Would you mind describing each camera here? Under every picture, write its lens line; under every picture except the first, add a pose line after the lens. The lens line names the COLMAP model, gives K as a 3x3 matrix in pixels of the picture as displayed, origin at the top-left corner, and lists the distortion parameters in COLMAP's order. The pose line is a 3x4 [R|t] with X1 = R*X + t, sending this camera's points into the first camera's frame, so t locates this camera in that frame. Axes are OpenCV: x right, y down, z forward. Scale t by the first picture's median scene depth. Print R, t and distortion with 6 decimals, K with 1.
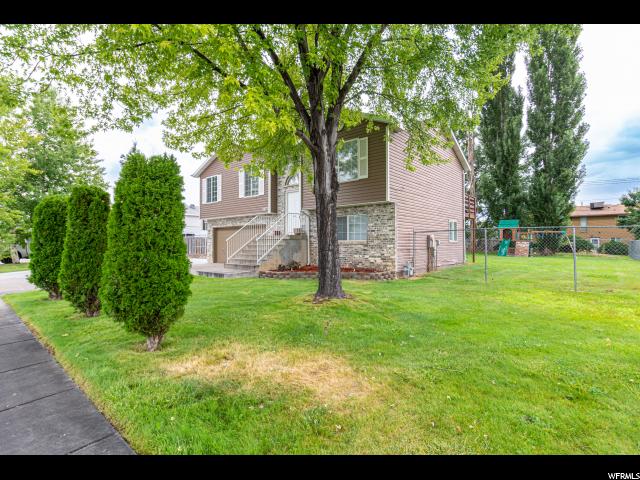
lens RADIAL K [[304.4, 0, 320.2], [0, 304.4, 241.2], [0, 0, 1]] dist [0.006740, -0.001457]
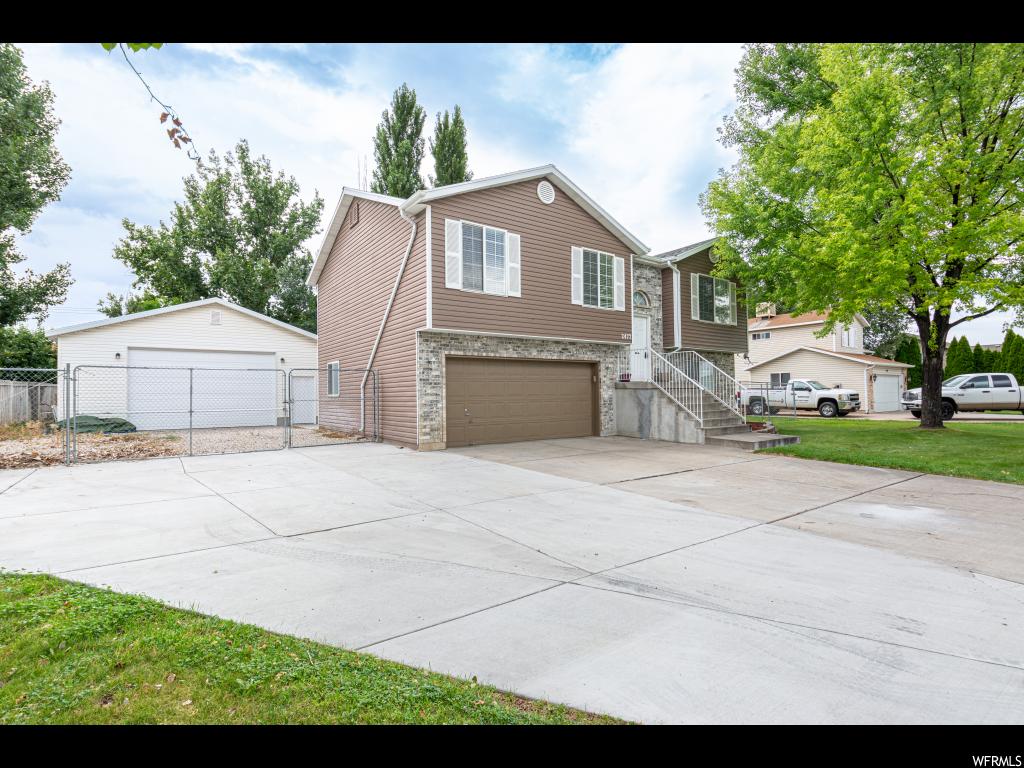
lens RADIAL K [[487.1, 0, 511.7], [0, 487.1, 386.5], [0, 0, 1]] dist [0.006740, -0.001457]
pose [[0.251059, 0.011798, 0.967900, -1.140151], [0.003265, 0.999910, -0.013036, 0.002493], [-0.967966, 0.006433, 0.250998, 0.971940]]
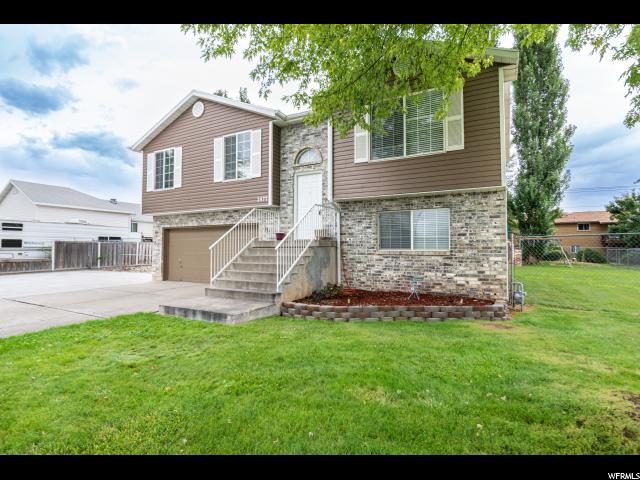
lens RADIAL K [[328.2, 0, 317.5], [0, 328.2, 237.0], [0, 0, 1]] dist [0.000614, 0.000381]
pose [[0.982947, 0.010752, 0.183576, -0.191341], [-0.005091, 0.999498, -0.031284, -0.004704], [-0.183820, 0.029816, 0.982508, 0.298336]]
